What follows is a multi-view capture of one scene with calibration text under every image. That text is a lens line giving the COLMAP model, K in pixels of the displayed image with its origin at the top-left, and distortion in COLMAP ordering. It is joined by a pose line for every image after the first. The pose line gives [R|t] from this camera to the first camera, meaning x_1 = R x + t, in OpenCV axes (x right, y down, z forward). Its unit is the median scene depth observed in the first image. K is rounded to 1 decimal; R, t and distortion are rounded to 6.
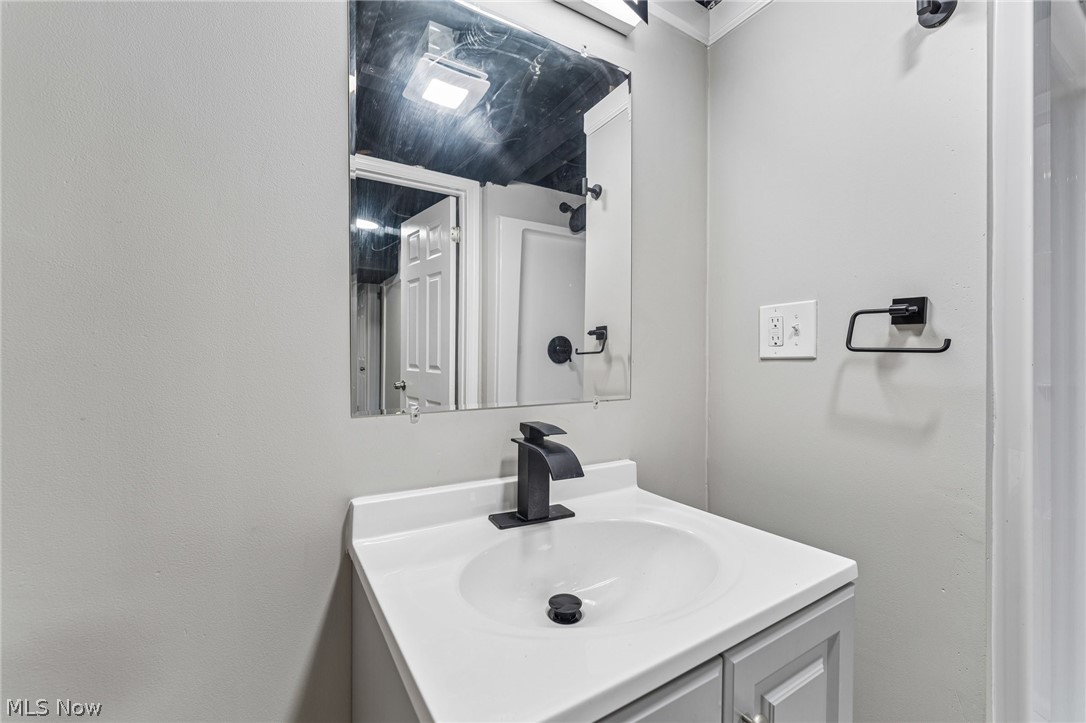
lens RADIAL K [[435.3, 0, 538.8], [0, 435.3, 367.2], [0, 0, 1]] dist [0.003756, -0.001143]
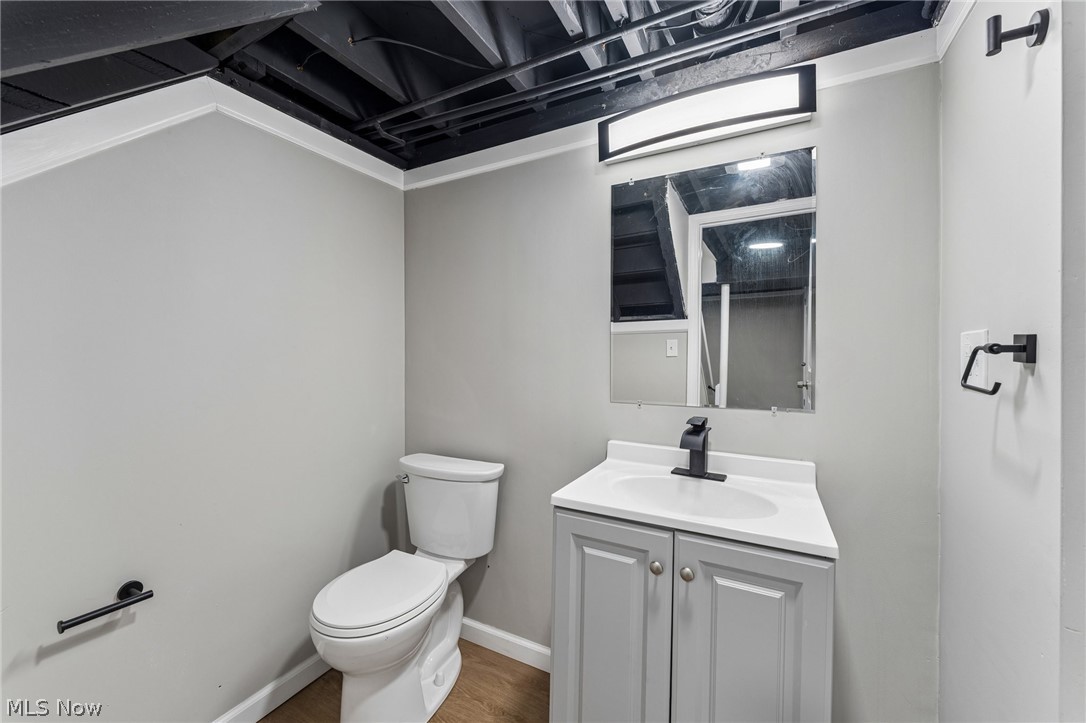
lens RADIAL K [[435.3, 0, 551.4], [0, 435.3, 361.3], [0, 0, 1]] dist [0.003756, -0.001143]
pose [[0.519689, 0.015757, -0.854210, 0.945050], [-0.010023, 0.999874, 0.012346, -0.086568], [0.854297, 0.002146, 0.519781, -0.294577]]
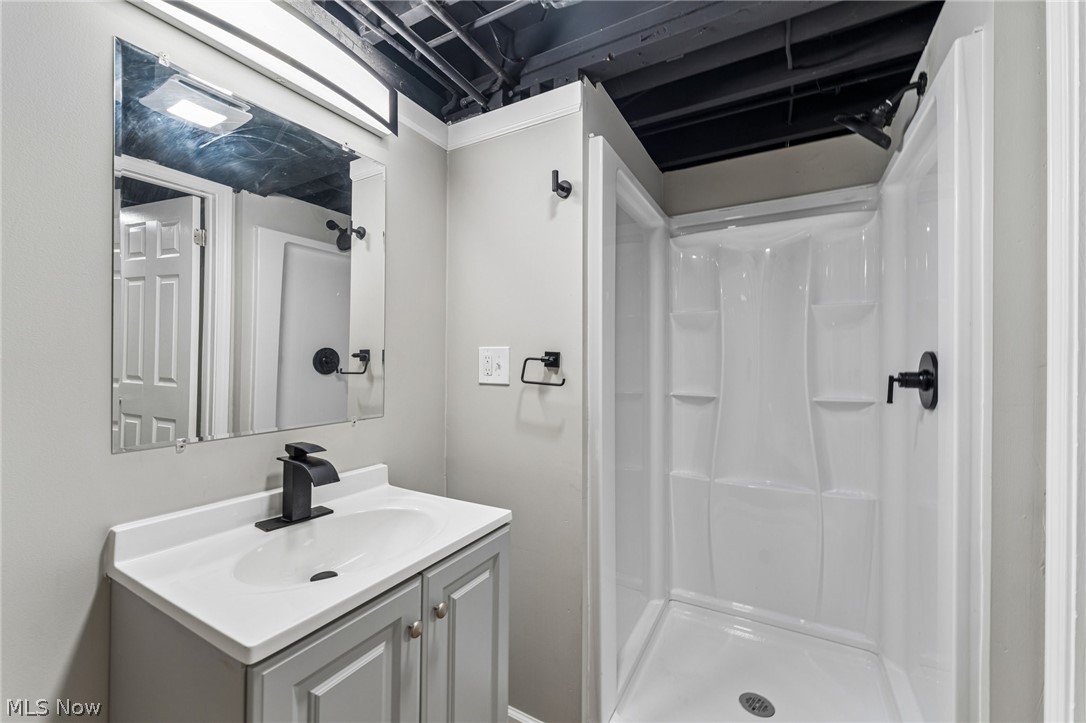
lens RADIAL K [[435.3, 0, 540.2], [0, 435.3, 361.8], [0, 0, 1]] dist [0.003756, -0.001143]
pose [[0.876879, 0.007658, 0.480650, -0.004189], [-0.003662, 0.999951, -0.009250, -0.087327], [-0.480697, 0.006351, 0.876864, -0.388137]]
